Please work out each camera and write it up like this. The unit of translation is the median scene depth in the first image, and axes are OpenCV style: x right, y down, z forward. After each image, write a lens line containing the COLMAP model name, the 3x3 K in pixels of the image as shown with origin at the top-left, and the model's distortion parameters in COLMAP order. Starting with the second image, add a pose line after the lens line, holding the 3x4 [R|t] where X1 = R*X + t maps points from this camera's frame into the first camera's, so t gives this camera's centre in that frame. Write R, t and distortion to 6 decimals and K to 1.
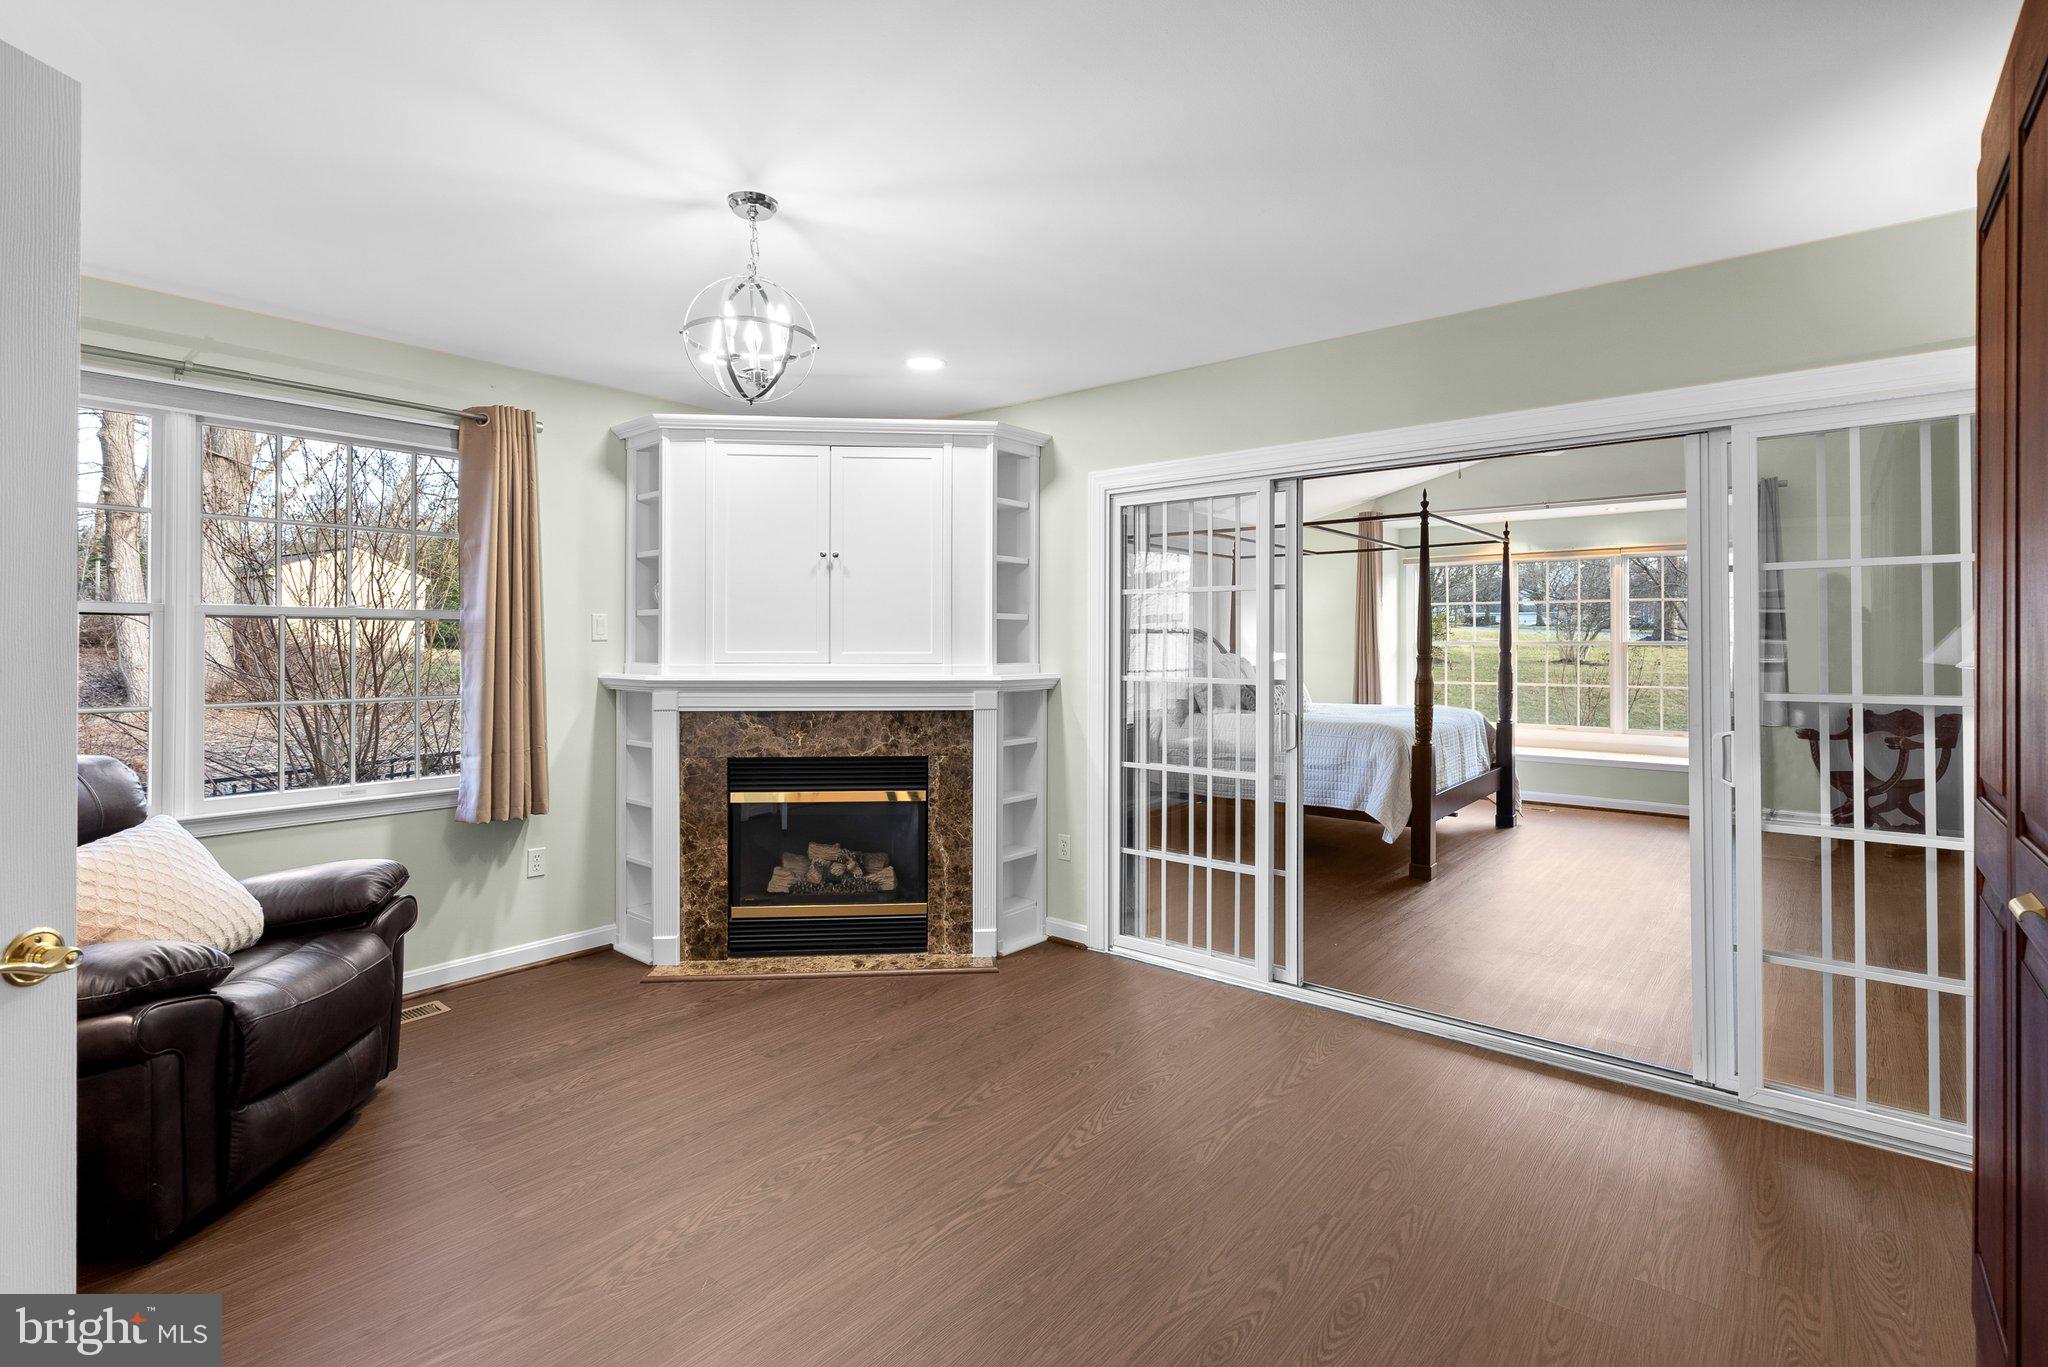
lens RADIAL K [[948.8, 0, 1024.3], [0, 948.8, 640.4], [0, 0, 1]] dist [-0.005325, 0.005559]
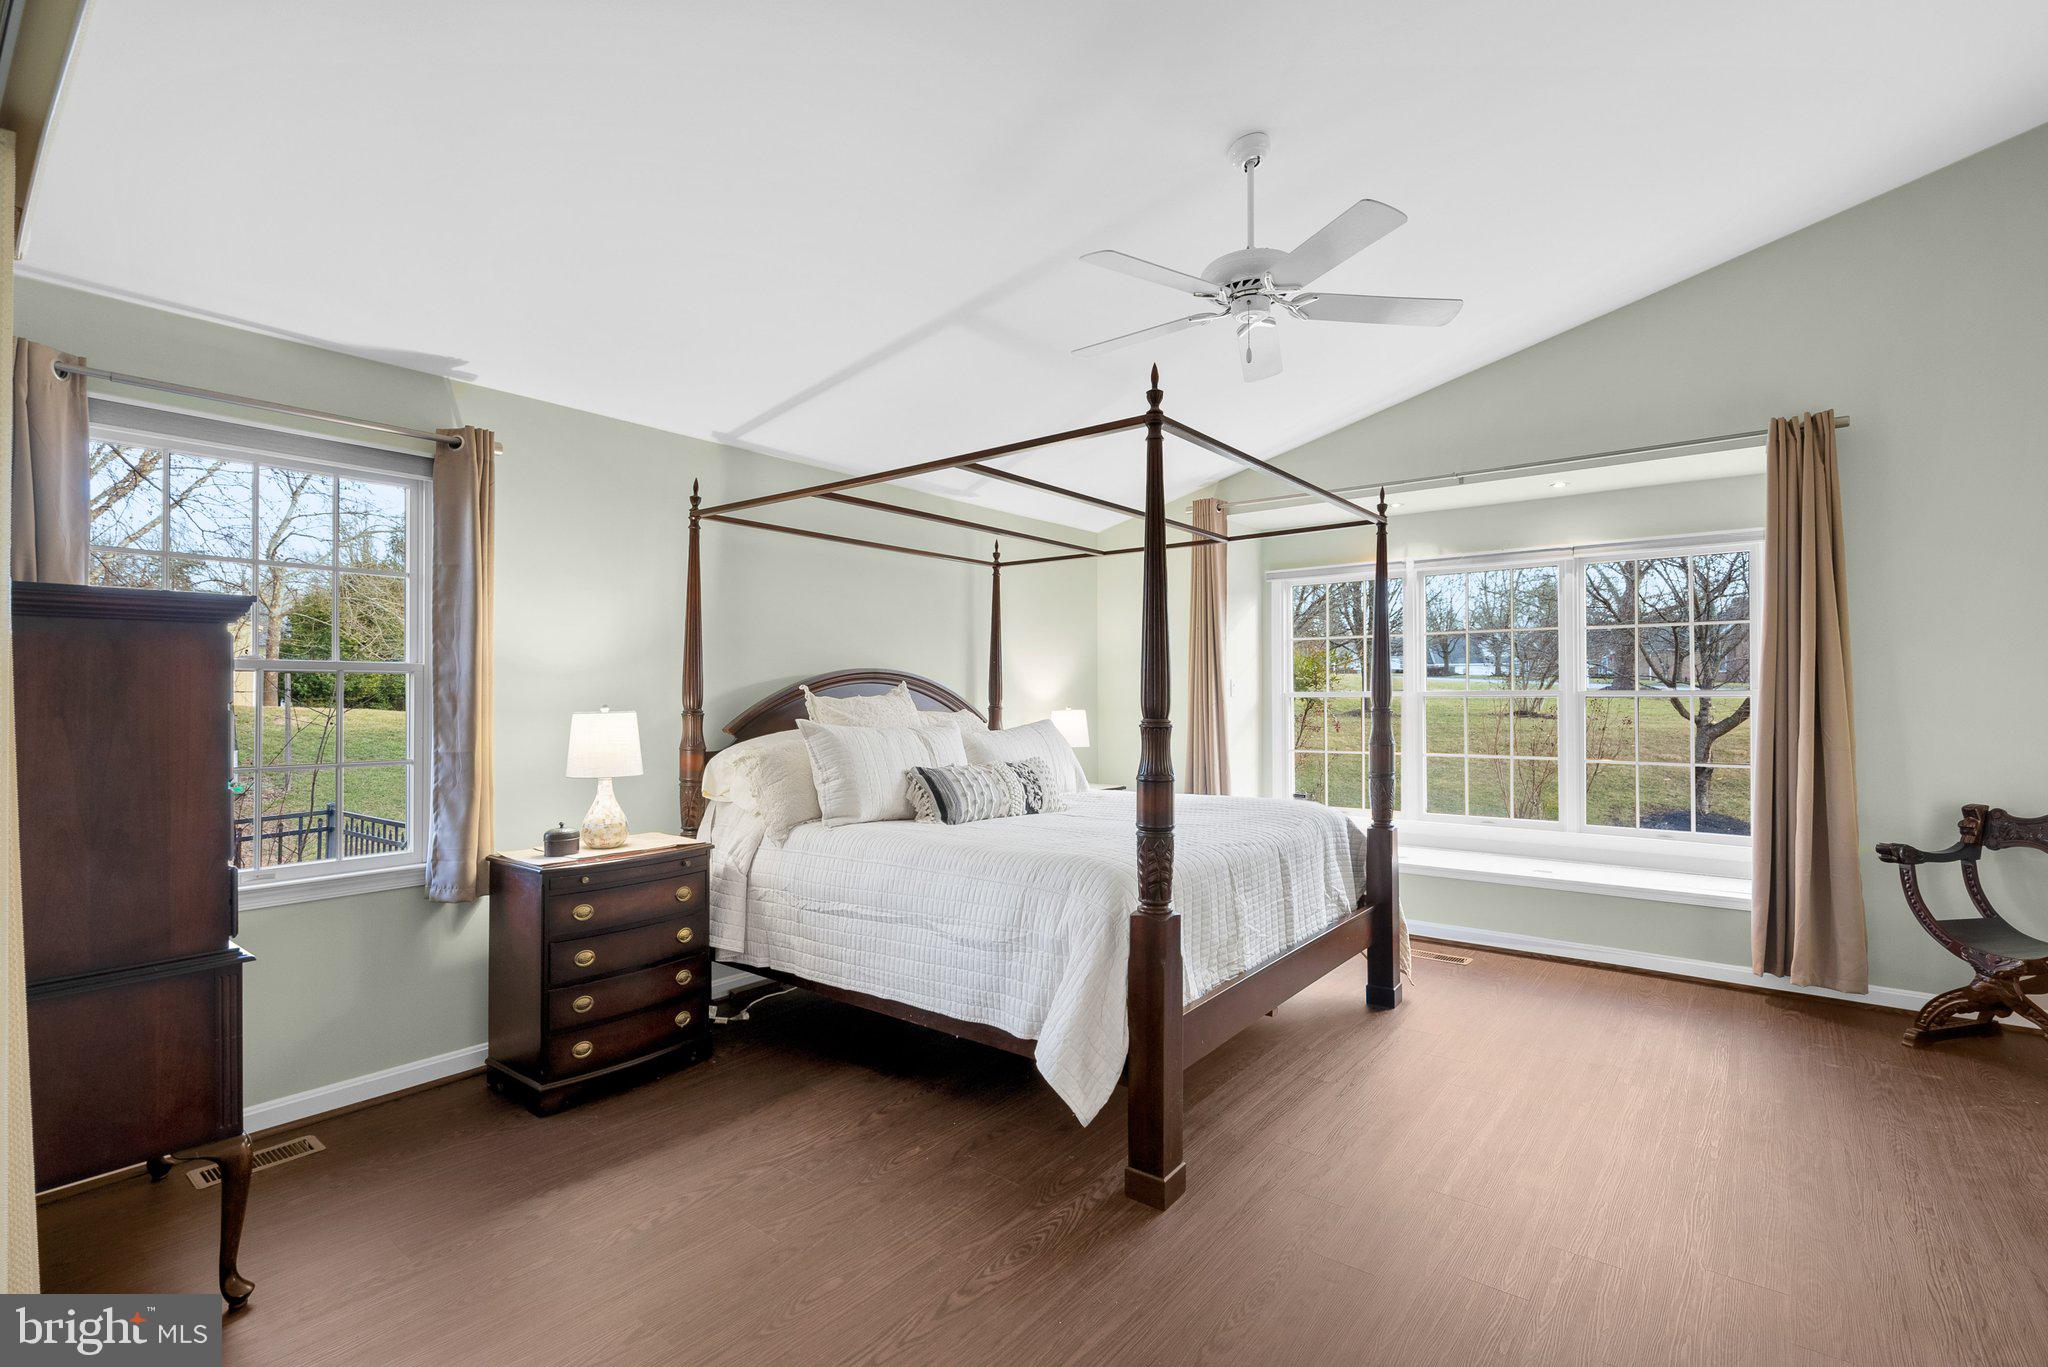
lens RADIAL K [[948.8, 0, 1026.3], [0, 948.8, 691.5], [0, 0, 1]] dist [-0.005325, 0.005559]
pose [[0.999455, -0.003944, 0.032785, 0.328149], [0.003995, 0.999991, -0.001495, 0.001932], [-0.032779, 0.001625, 0.999461, 0.511192]]
